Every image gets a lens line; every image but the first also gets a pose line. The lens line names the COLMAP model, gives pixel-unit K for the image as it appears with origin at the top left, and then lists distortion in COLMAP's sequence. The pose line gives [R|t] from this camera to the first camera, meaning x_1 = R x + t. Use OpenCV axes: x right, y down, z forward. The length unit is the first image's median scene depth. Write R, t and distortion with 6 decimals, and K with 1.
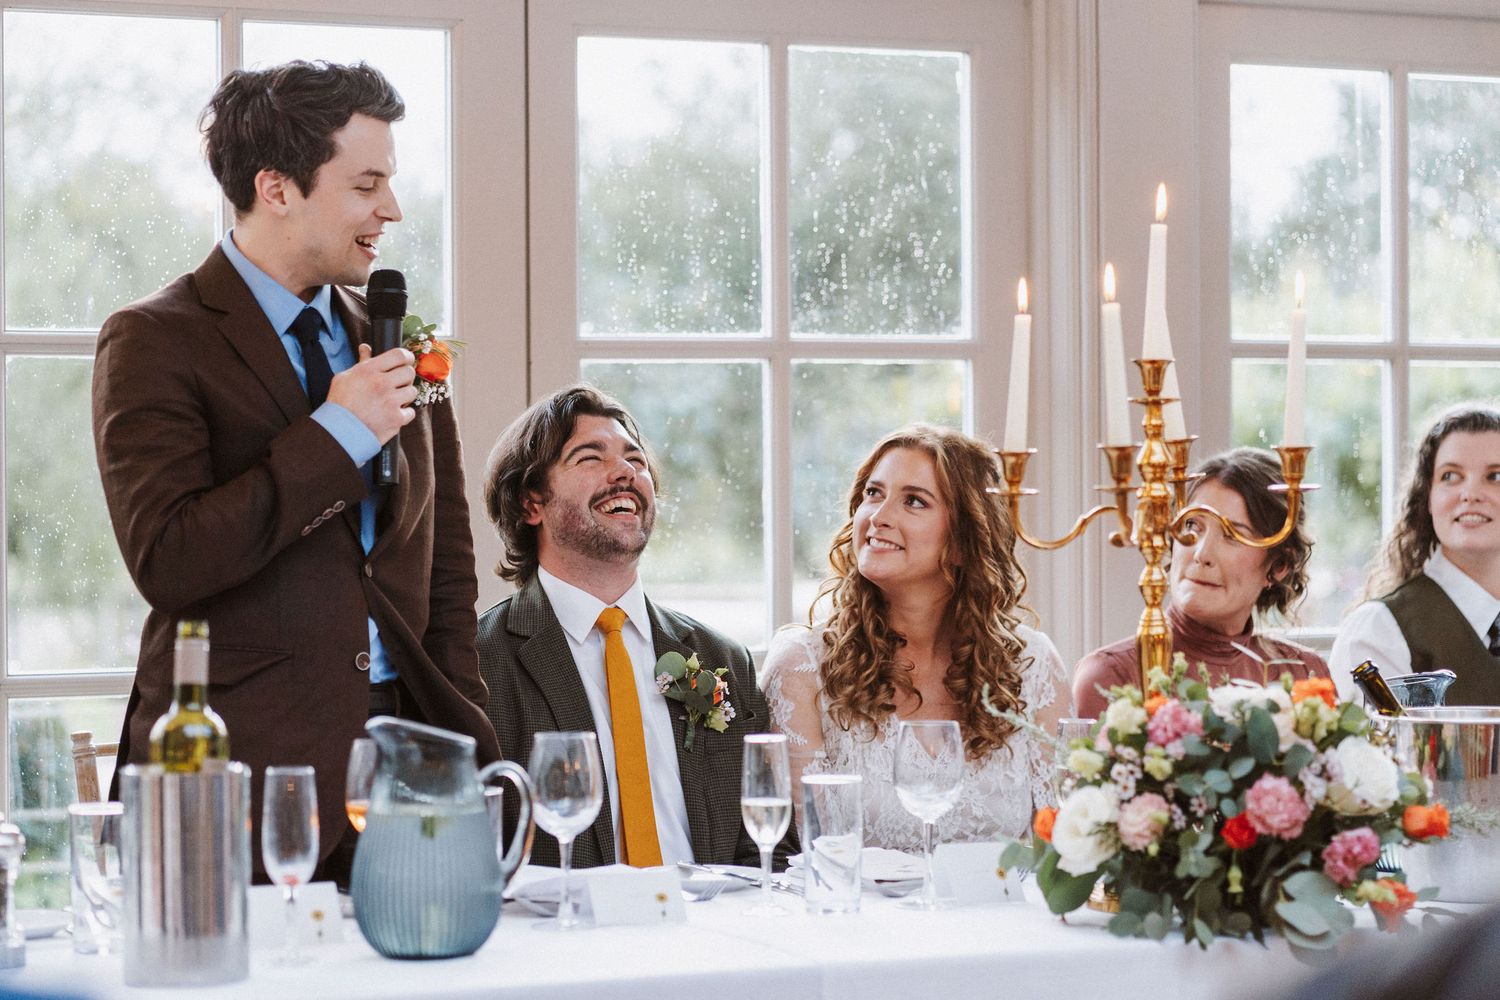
lens RADIAL K [[3531.5, 0, 698.7], [0, 3531.5, 528.7], [0, 0, 1]] dist [0.048416, -0.821979]
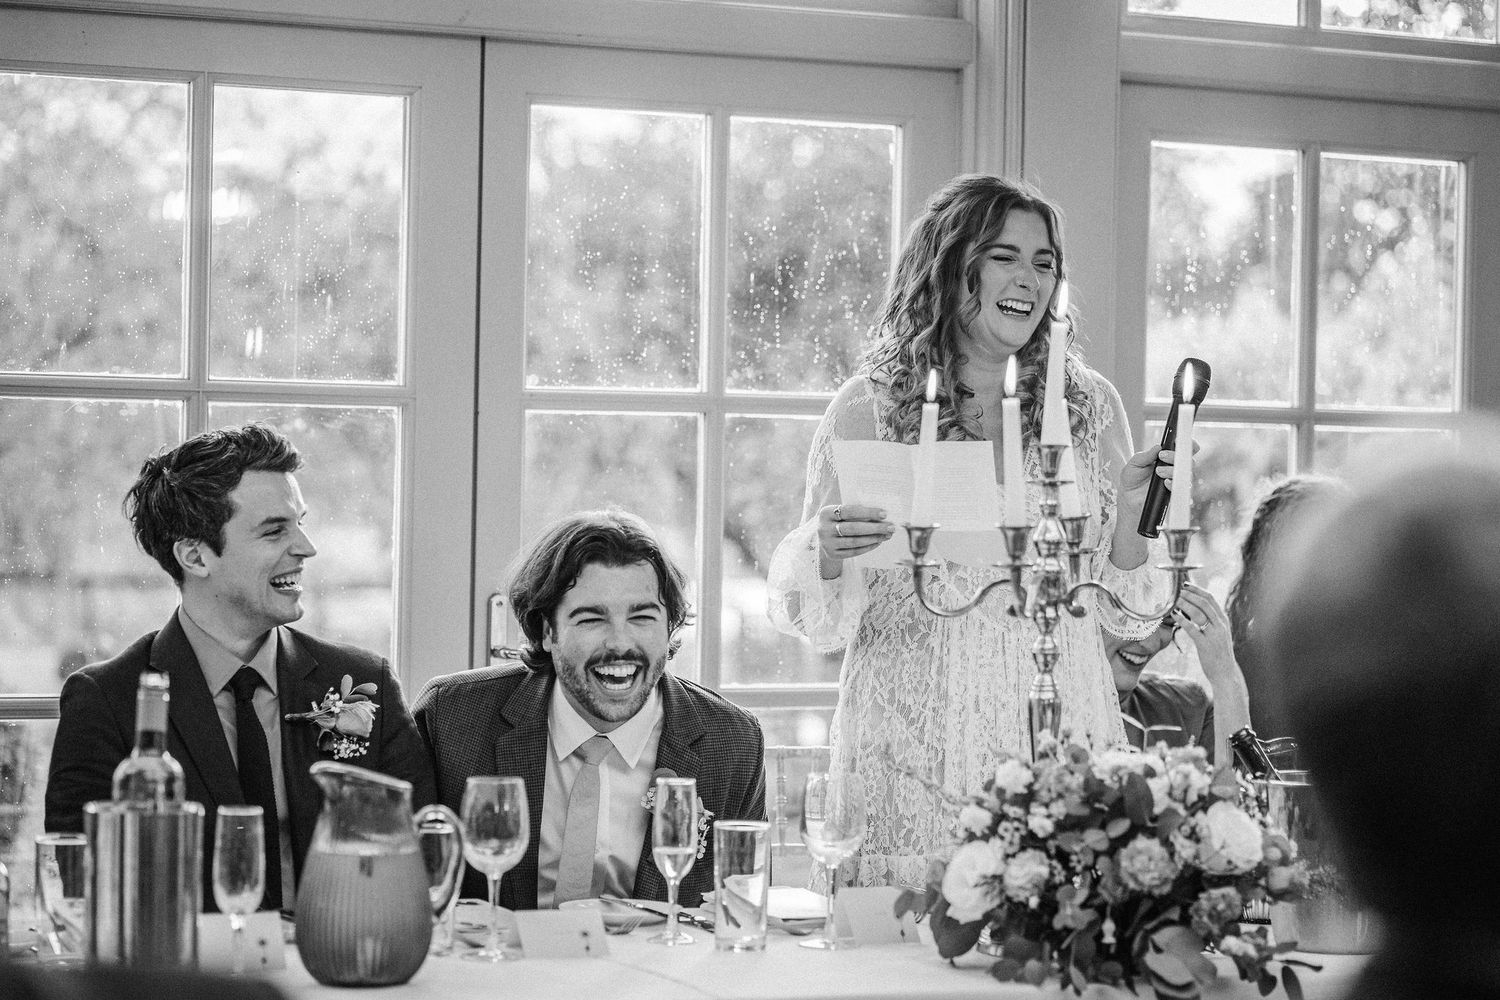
lens RADIAL K [[3696.3, 0, 689.2], [0, 3696.3, 498.1], [0, 0, 1]] dist [0.071093, -1.450456]
pose [[0.999641, 0.026478, 0.004024, 0.014654], [-0.026500, 0.999633, 0.005559, -0.035878], [-0.003875, -0.005664, 0.999976, -0.132256]]
